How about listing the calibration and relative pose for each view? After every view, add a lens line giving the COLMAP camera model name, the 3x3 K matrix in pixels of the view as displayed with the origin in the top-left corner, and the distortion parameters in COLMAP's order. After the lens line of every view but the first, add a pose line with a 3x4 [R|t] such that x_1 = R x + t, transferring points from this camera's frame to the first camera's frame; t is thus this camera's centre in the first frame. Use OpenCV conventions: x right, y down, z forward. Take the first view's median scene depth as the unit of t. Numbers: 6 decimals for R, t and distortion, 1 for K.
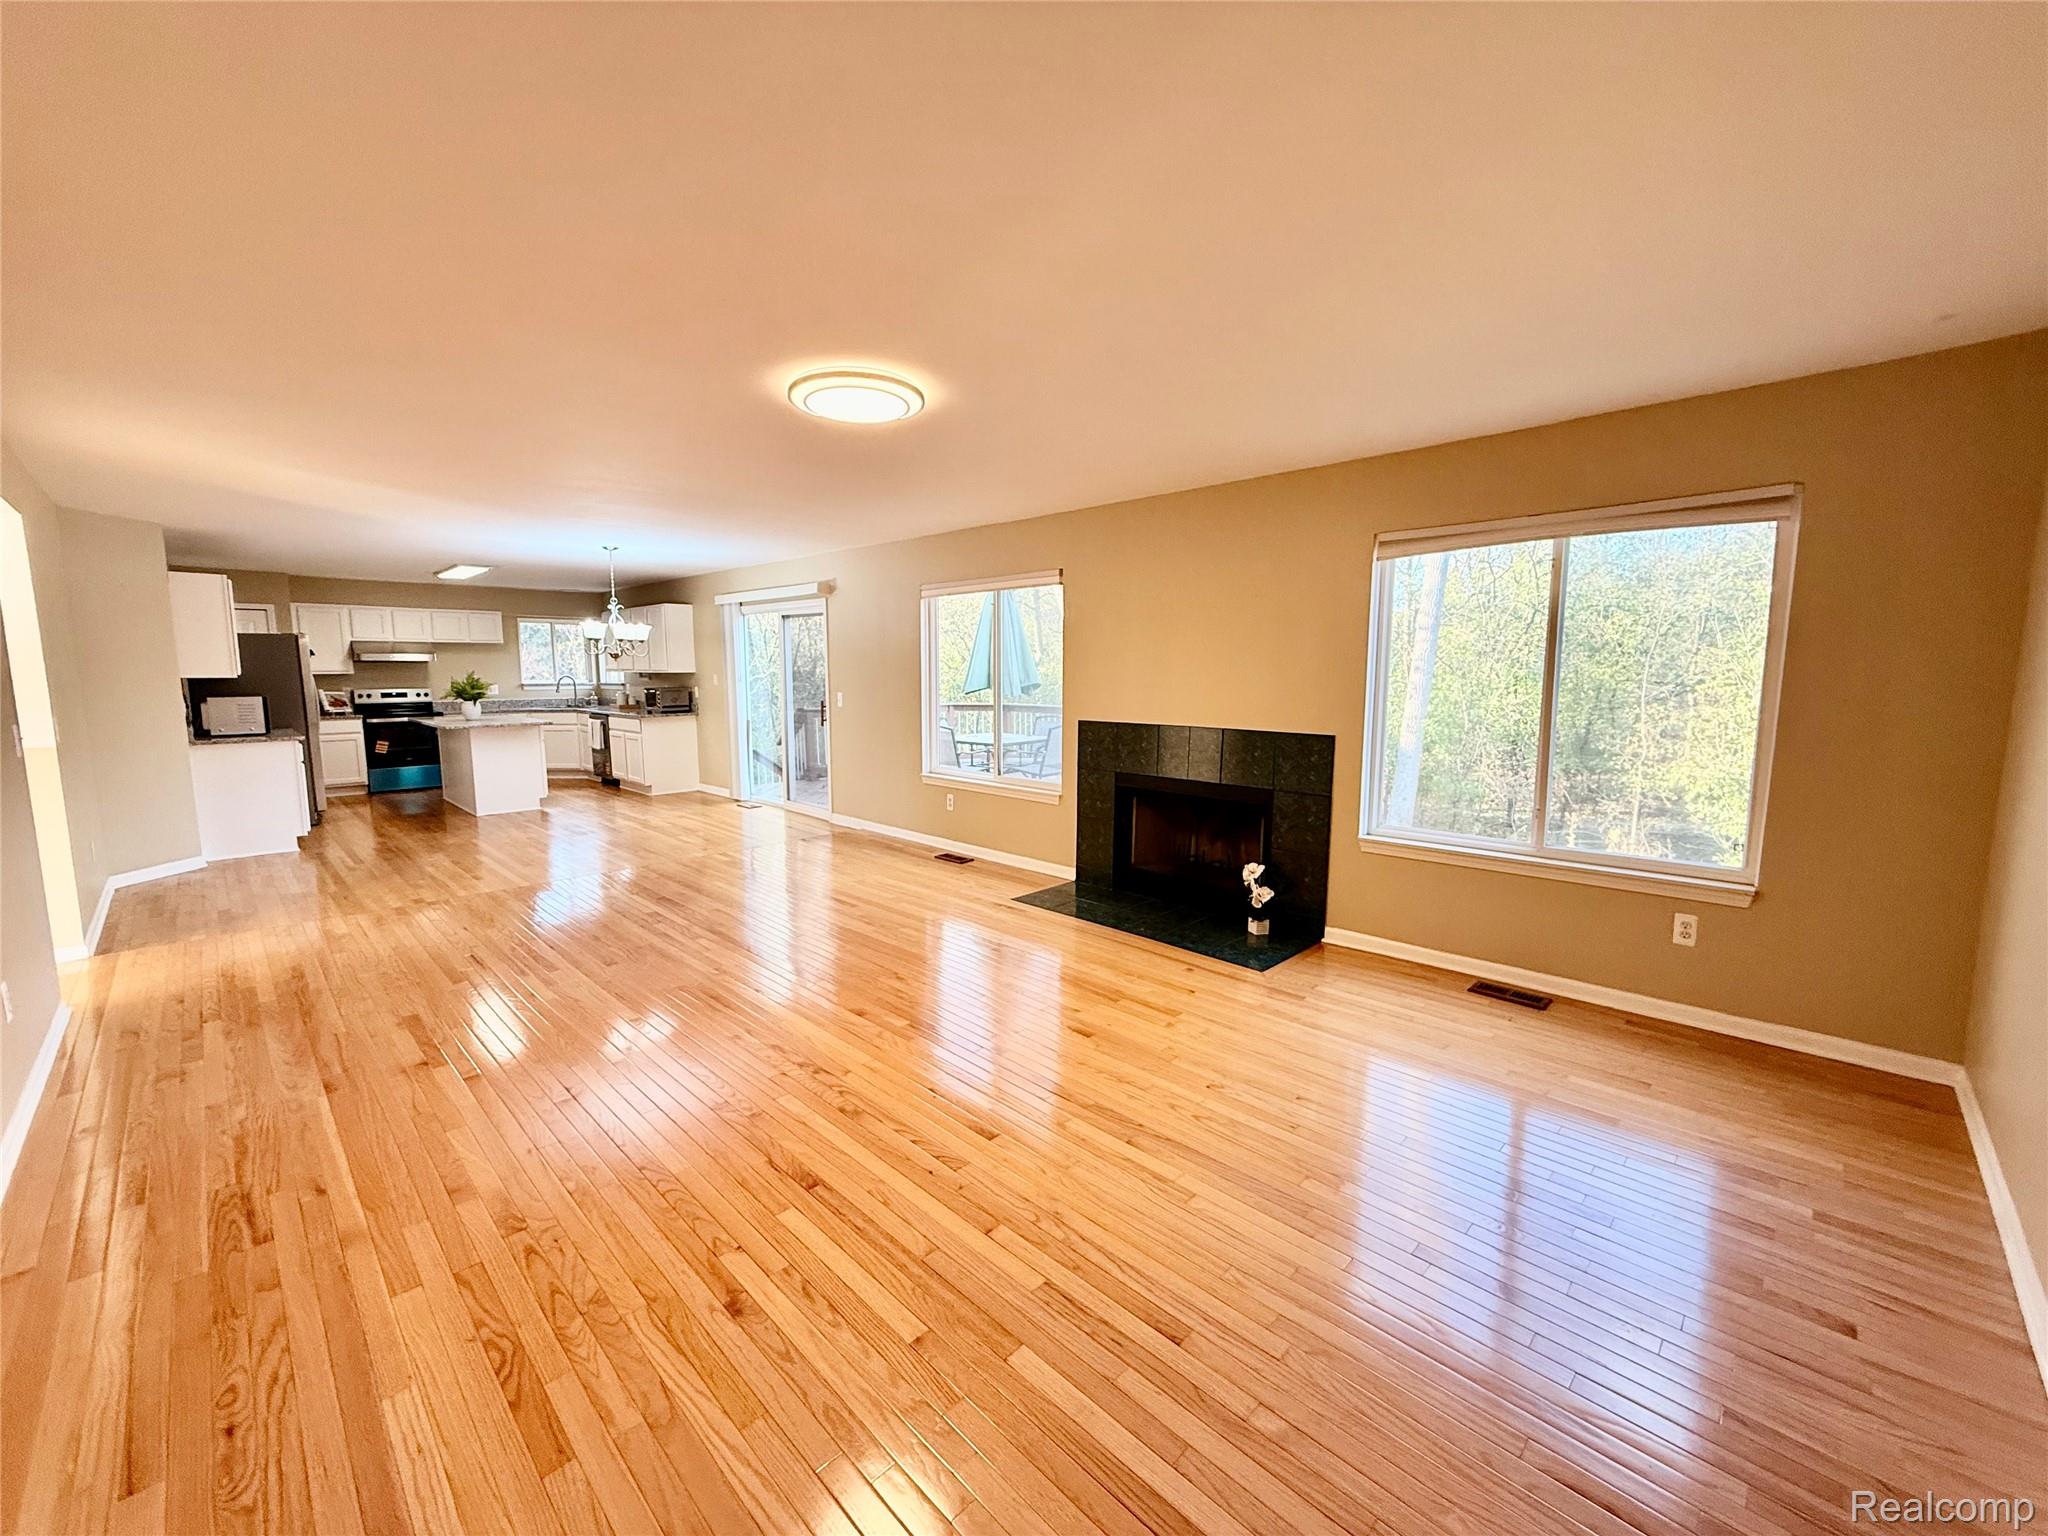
lens RADIAL K [[815.3, 0, 1019.9], [0, 815.3, 767.0], [0, 0, 1]] dist [-0.000525, -0.000023]
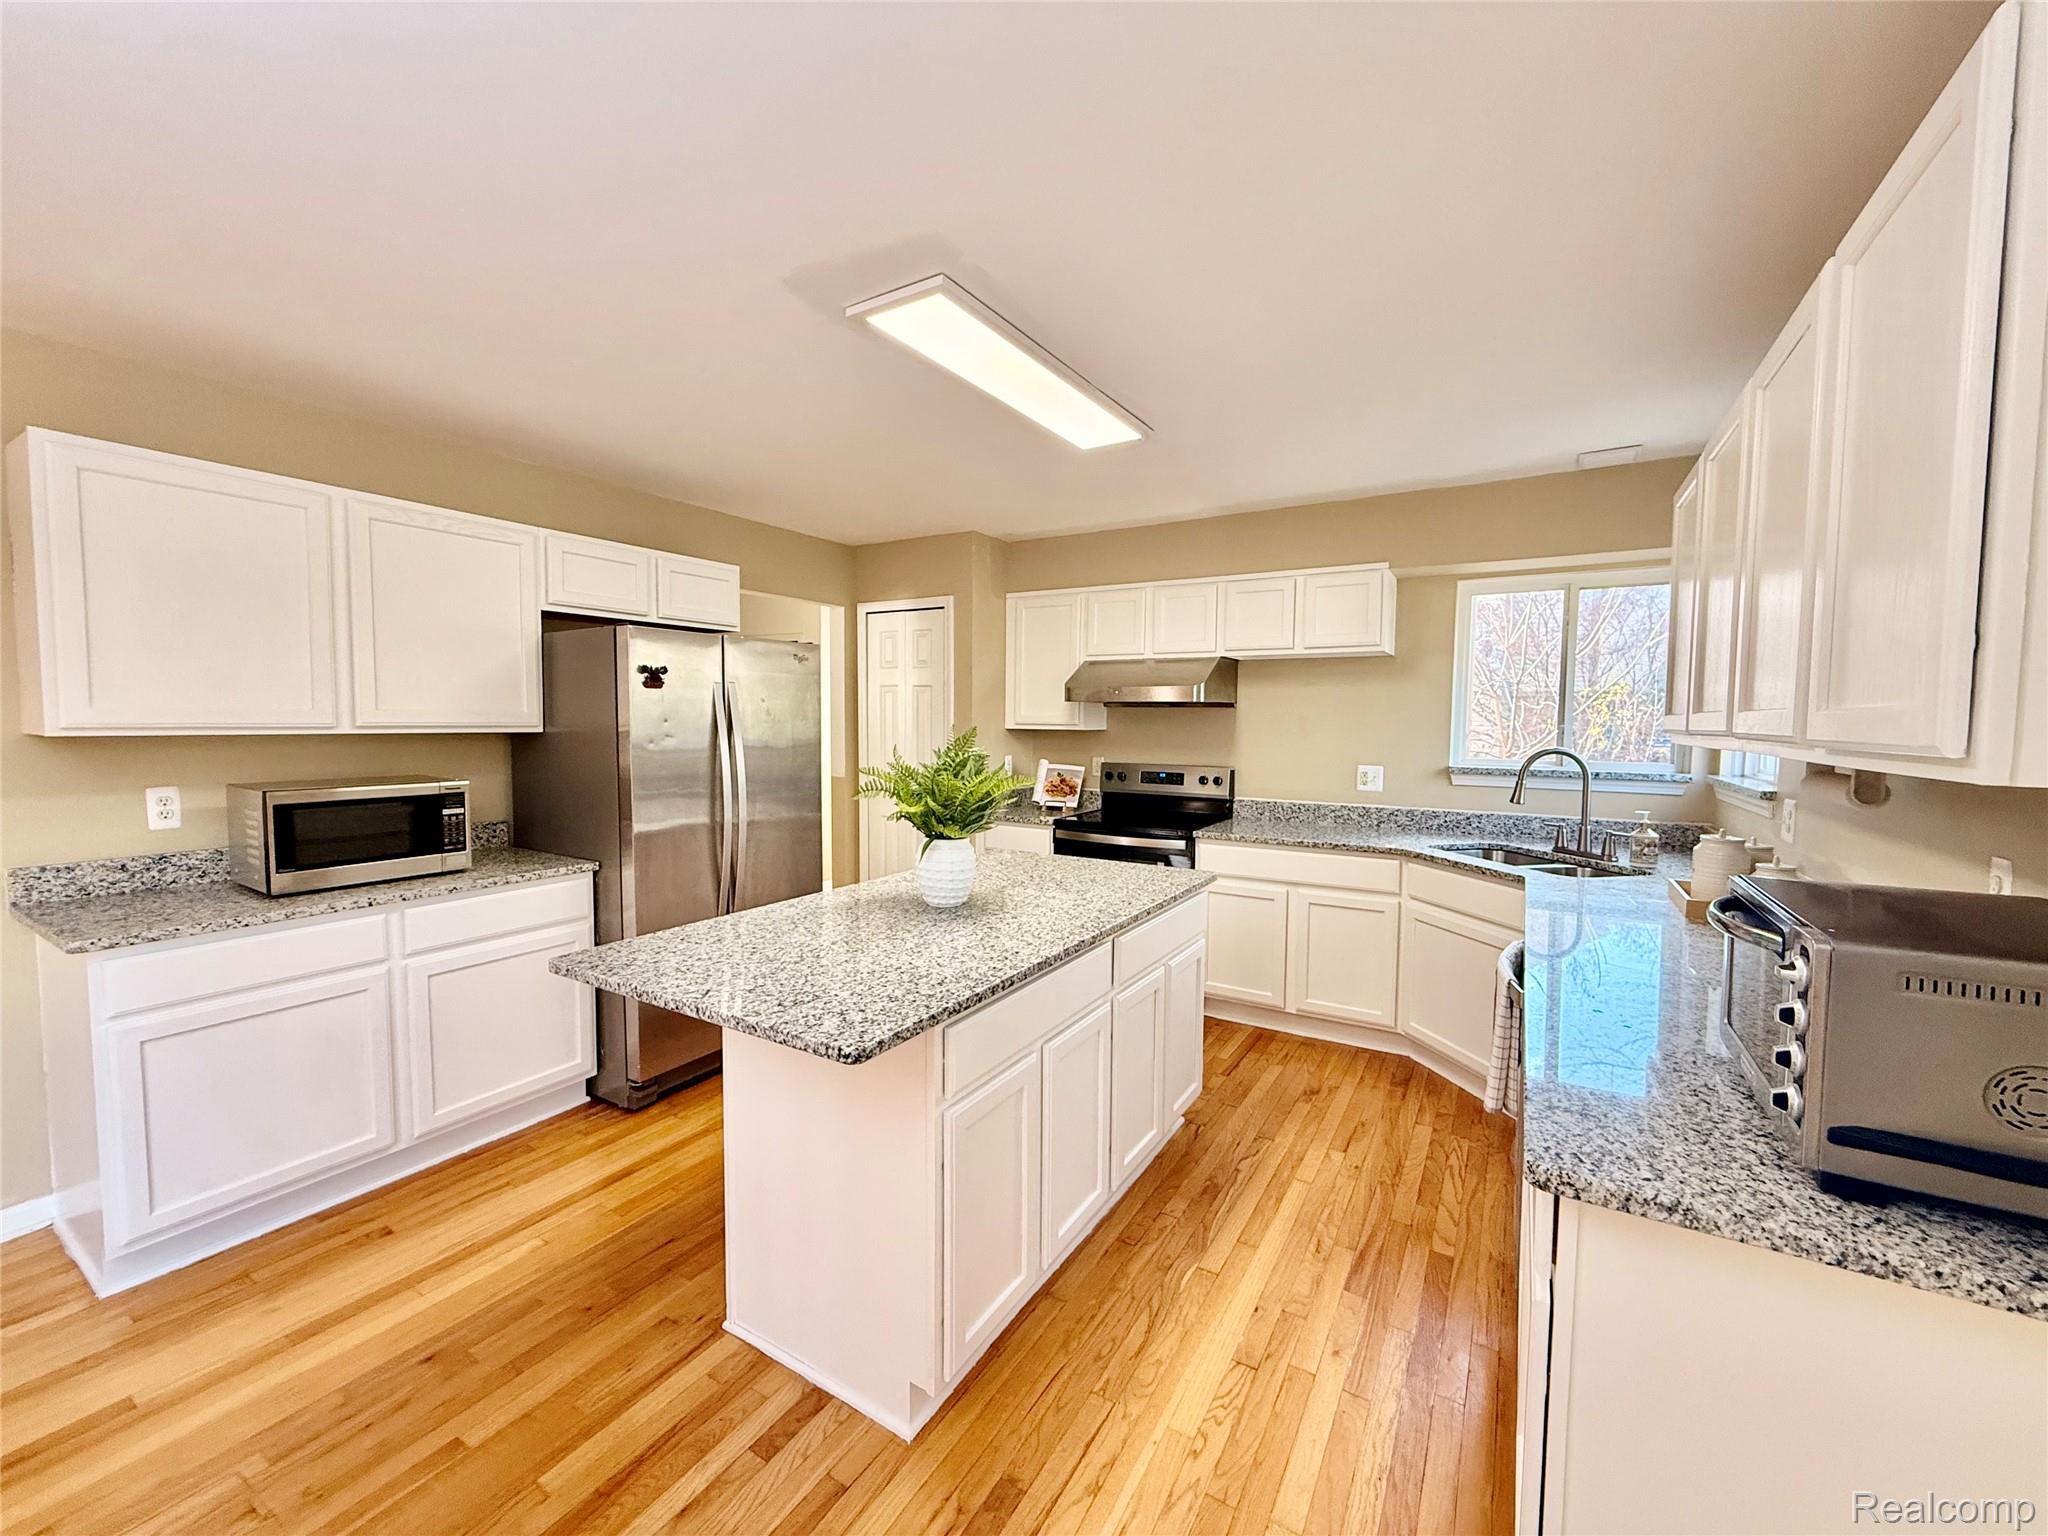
lens RADIAL K [[815.3, 0, 1019.9], [0, 815.3, 767.0], [0, 0, 1]] dist [-0.000525, -0.000023]
pose [[0.224093, 0.058255, -0.972825, -0.331677], [-0.123385, 0.991875, 0.030974, -0.094278], [0.966726, 0.113091, 0.229460, 0.785691]]
